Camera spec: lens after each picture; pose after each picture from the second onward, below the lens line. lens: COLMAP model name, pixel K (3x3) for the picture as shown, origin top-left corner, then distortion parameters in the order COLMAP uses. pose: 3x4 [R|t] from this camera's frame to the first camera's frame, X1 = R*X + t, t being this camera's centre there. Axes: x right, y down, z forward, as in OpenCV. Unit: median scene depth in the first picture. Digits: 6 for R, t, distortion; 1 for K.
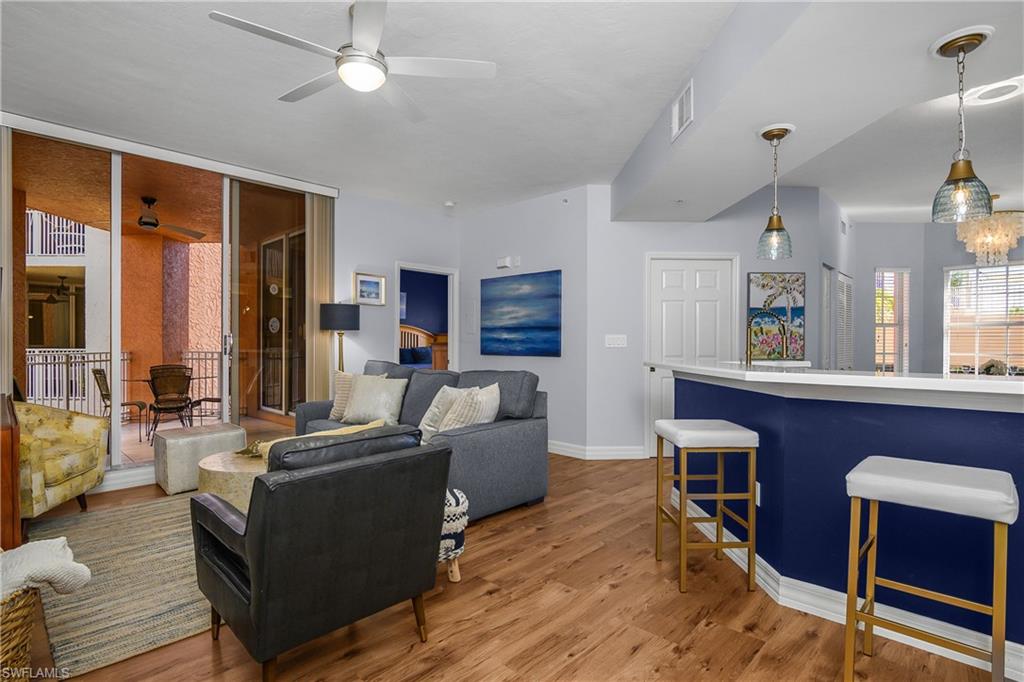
lens RADIAL K [[567.5, 0, 512.0], [0, 567.5, 341.0], [0, 0, 1]] dist [-0.002693, 0.011301]
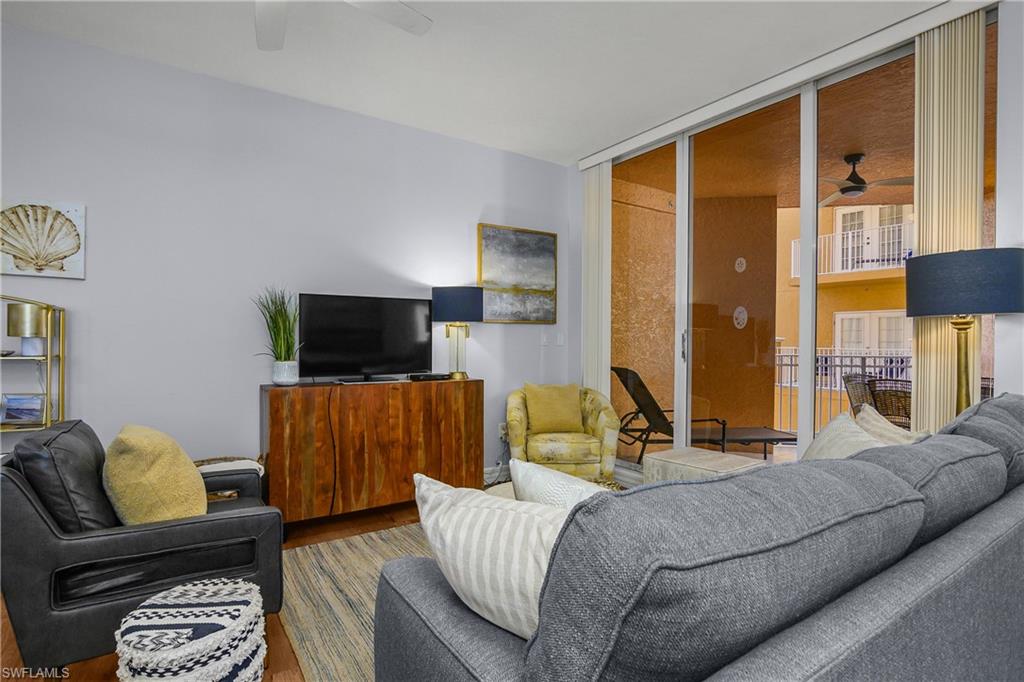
lens RADIAL K [[498.5, 0, 512.0], [0, 498.5, 341.0], [0, 0, 1]] dist [0.001204, 0.000169]
pose [[-0.136990, 0.000074, -0.990572, 0.096914], [-0.014133, 0.999898, 0.002029, 0.004556], [0.990472, 0.014277, -0.136975, 0.683281]]
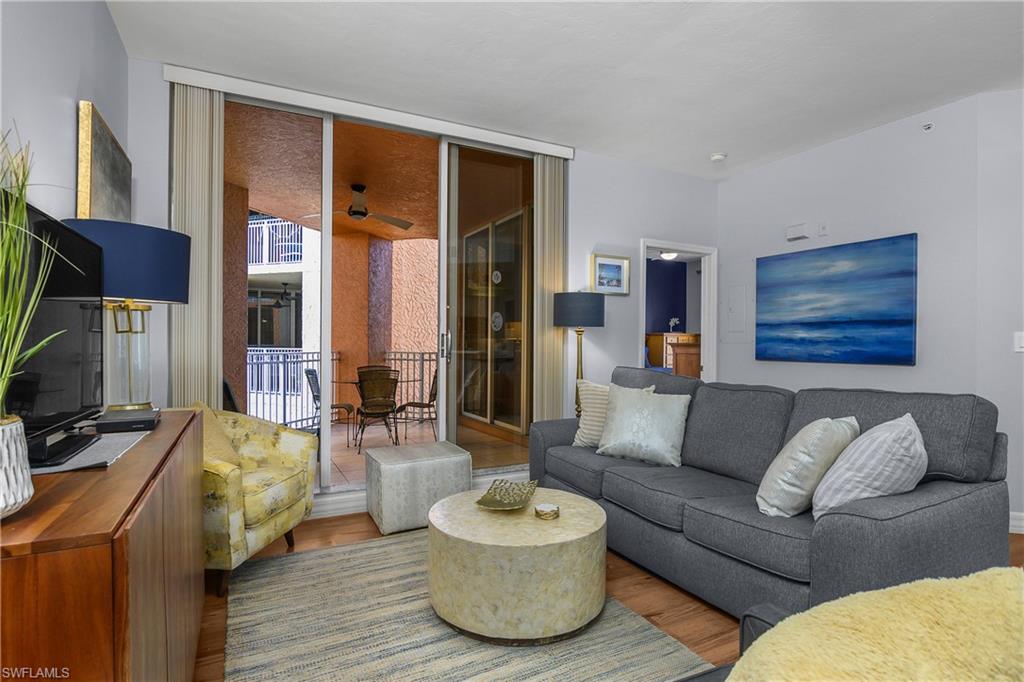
lens RADIAL K [[498.5, 0, 512.0], [0, 498.5, 341.0], [0, 0, 1]] dist [0.001204, 0.000169]
pose [[0.968010, 0.002250, -0.250902, -0.209477], [-0.003065, 0.999991, -0.002857, 0.002277], [0.250894, 0.003535, 0.968008, 0.303095]]
